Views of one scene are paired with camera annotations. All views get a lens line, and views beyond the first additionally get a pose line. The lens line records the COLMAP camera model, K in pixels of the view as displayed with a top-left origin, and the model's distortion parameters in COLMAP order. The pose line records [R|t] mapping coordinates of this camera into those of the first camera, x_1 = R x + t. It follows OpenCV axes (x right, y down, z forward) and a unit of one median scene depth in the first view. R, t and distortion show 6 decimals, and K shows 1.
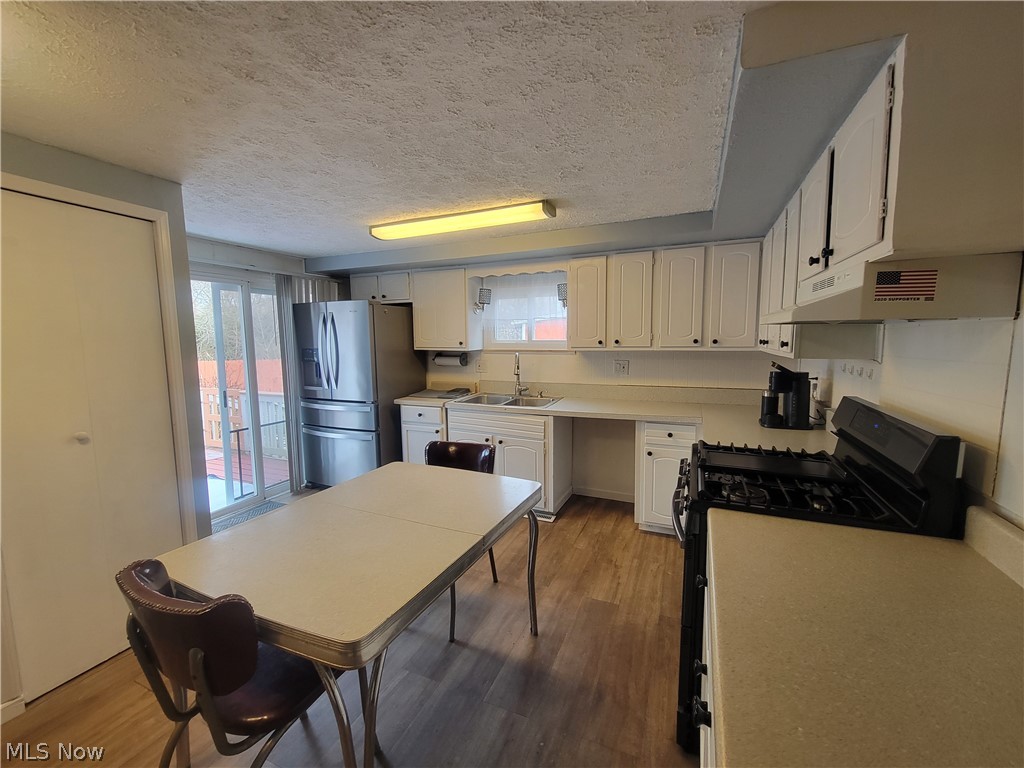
lens RADIAL K [[416.8, 0, 512.0], [0, 416.8, 384.0], [0, 0, 1]] dist [-0.002250, -0.000337]
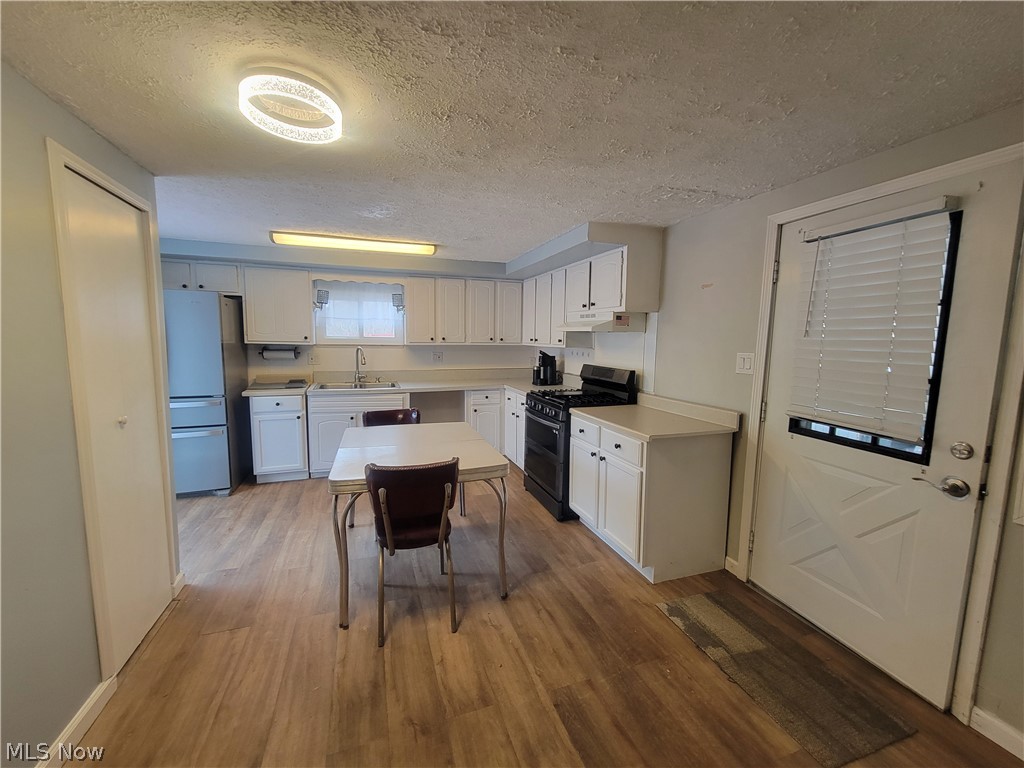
lens RADIAL K [[416.8, 0, 512.0], [0, 416.8, 384.0], [0, 0, 1]] dist [-0.002250, -0.000337]
pose [[0.731543, -0.056067, 0.679486, -0.556633], [0.055063, 0.998216, 0.023085, 0.034463], [-0.679568, 0.020527, 0.733325, -0.212142]]
